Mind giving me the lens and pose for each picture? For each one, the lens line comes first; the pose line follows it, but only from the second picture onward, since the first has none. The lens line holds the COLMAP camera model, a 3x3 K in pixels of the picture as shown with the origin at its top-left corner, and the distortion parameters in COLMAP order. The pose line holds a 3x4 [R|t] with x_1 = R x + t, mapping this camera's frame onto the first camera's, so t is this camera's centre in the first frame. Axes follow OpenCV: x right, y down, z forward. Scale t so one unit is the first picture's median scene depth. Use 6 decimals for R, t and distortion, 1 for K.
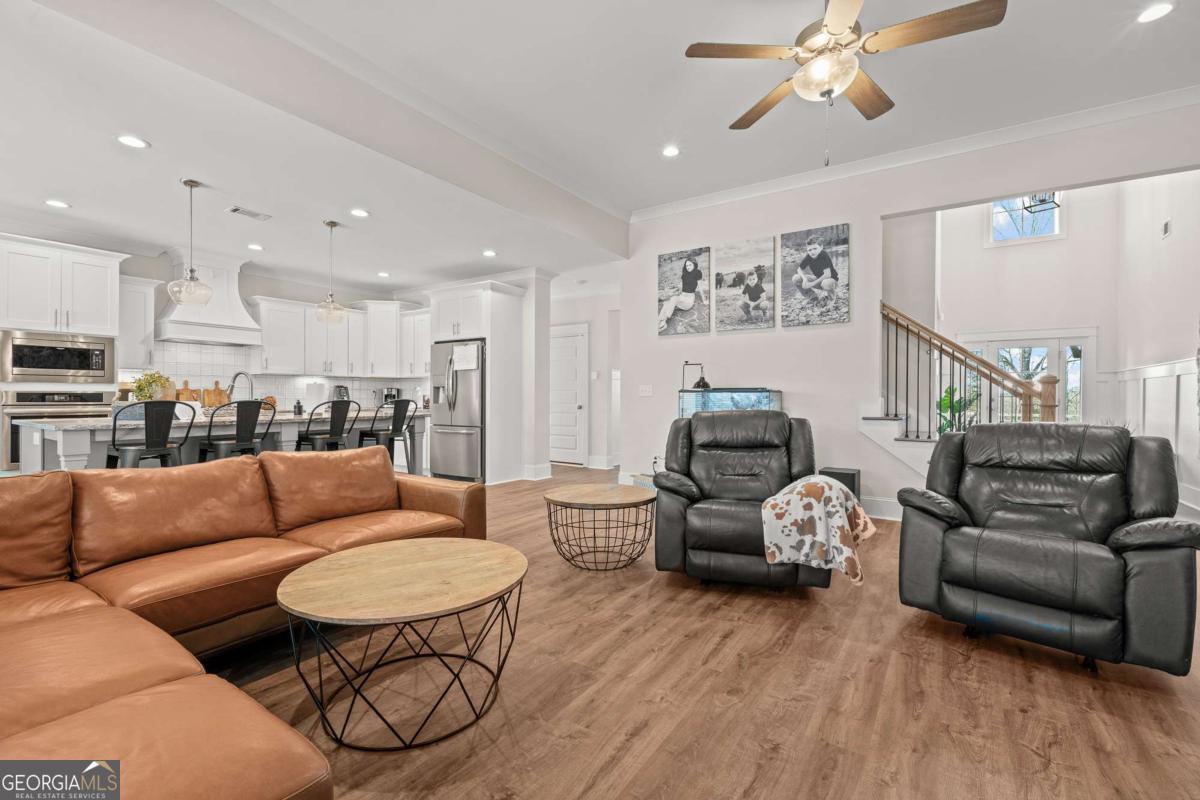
lens RADIAL K [[524.6, 0, 599.6], [0, 524.6, 400.9], [0, 0, 1]] dist [-0.000059, 0.000552]
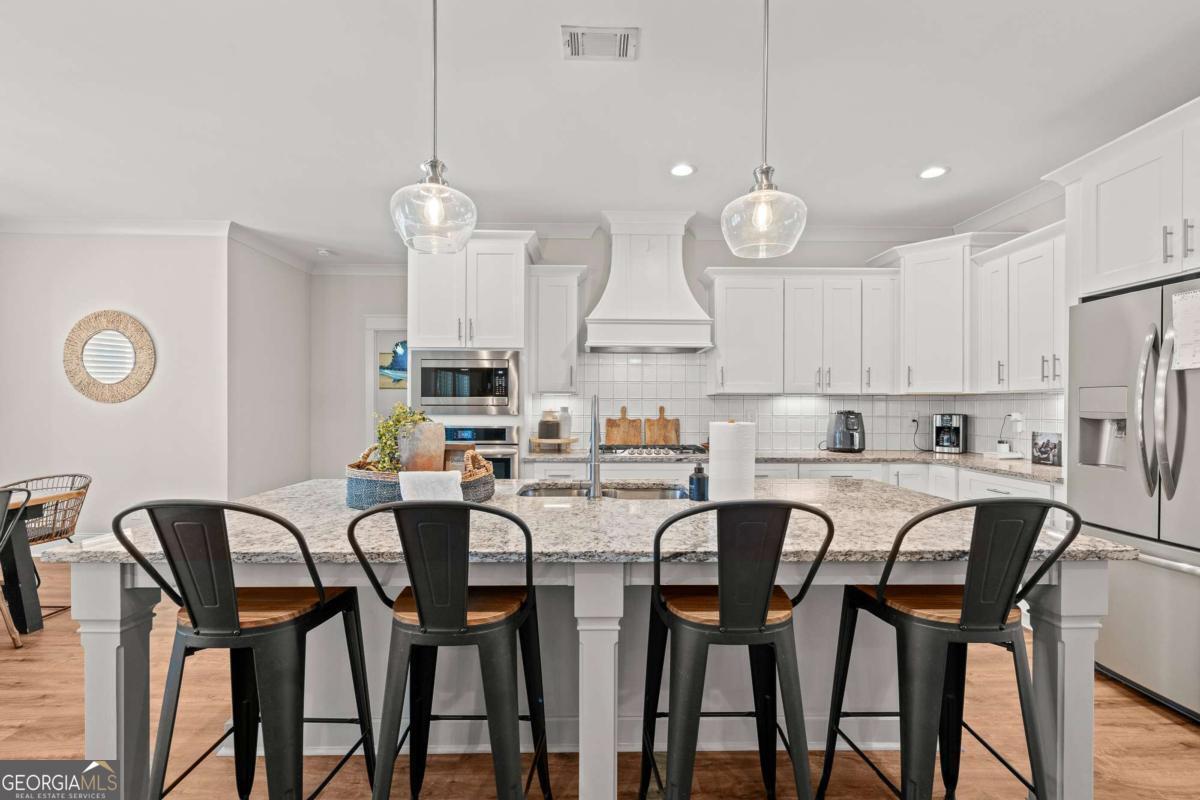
lens RADIAL K [[524.6, 0, 599.0], [0, 524.6, 409.2], [0, 0, 1]] dist [-0.000059, 0.000552]
pose [[0.572150, 0.001501, -0.820147, -0.210495], [-0.008008, 0.999961, -0.003756, -0.029647], [0.820110, 0.008717, 0.572140, 0.516754]]
